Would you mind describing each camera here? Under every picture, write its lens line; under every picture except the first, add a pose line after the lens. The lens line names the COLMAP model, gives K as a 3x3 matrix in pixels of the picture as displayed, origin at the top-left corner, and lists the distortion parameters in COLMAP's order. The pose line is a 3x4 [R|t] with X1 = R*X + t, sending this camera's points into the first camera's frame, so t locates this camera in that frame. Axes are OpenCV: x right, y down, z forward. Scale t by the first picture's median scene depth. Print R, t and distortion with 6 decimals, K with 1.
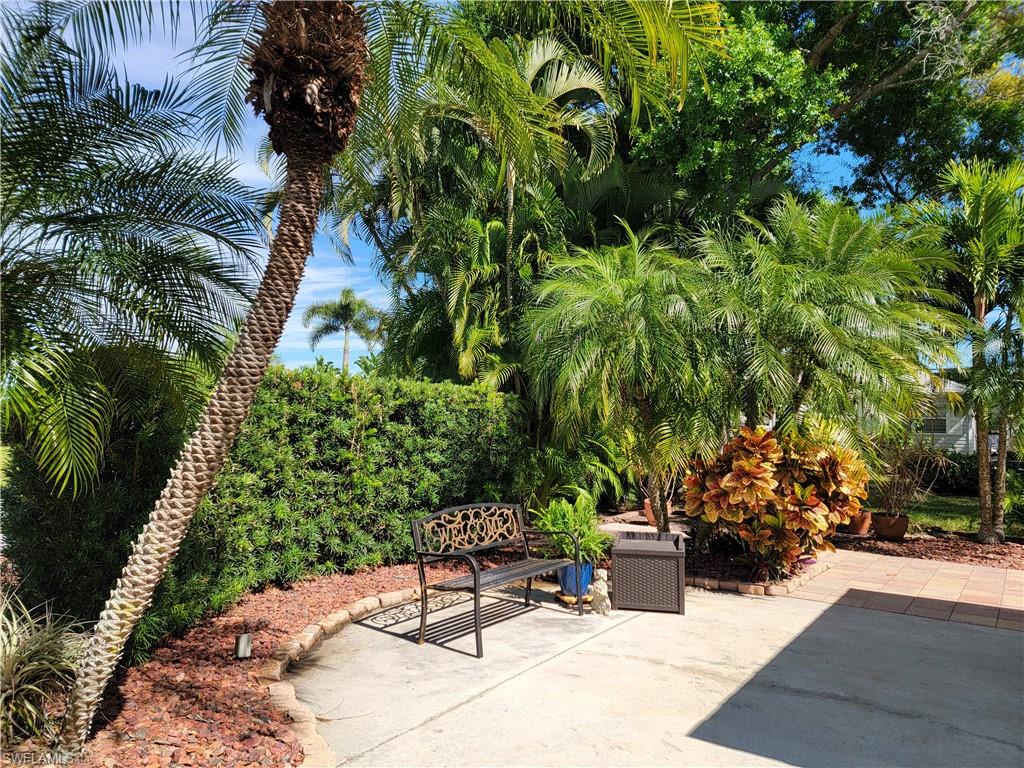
lens RADIAL K [[711.1, 0, 512.3], [0, 711.1, 391.0], [0, 0, 1]] dist [0.036299, -0.008045]
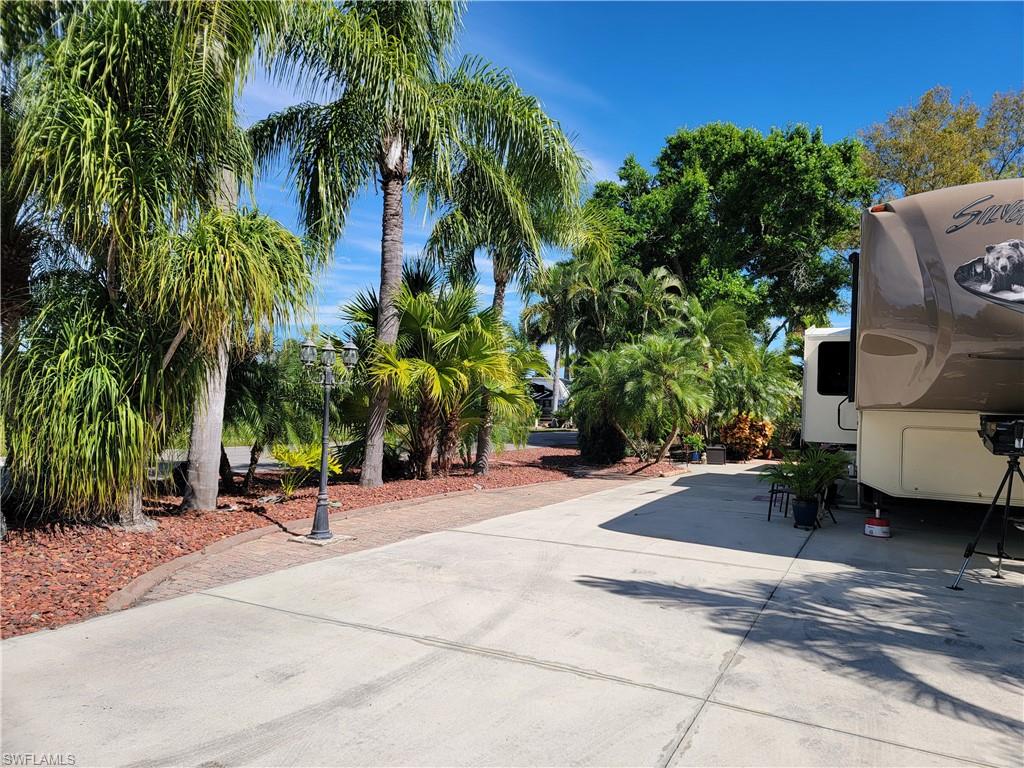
lens RADIAL K [[711.1, 0, 512.5], [0, 711.1, 389.8], [0, 0, 1]] dist [0.036299, -0.008045]
pose [[0.993296, 0.014859, 0.114637, -1.226024], [-0.018639, 0.999315, 0.031975, -0.172381], [-0.114083, -0.033898, 0.992893, -2.425509]]
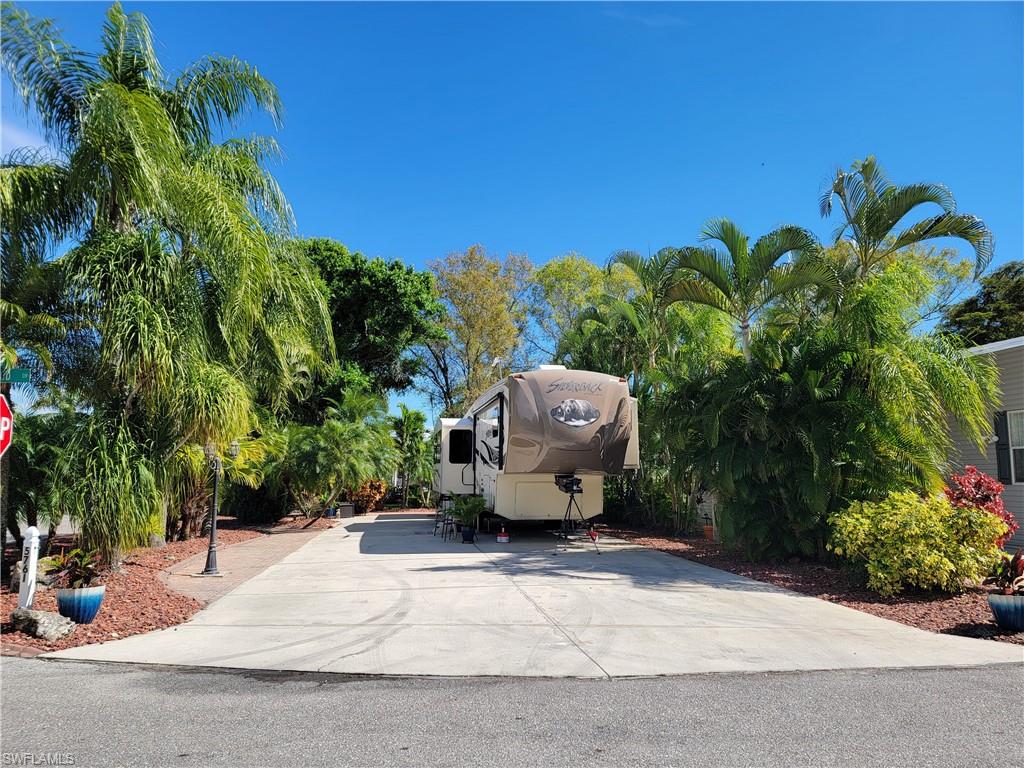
lens RADIAL K [[711.1, 0, 509.2], [0, 711.1, 381.7], [0, 0, 1]] dist [0.036299, -0.008045]
pose [[0.738331, 0.067680, 0.671034, -2.113987], [-0.021561, 0.996812, -0.076815, -0.235672], [-0.674094, 0.042247, 0.737437, -3.061071]]
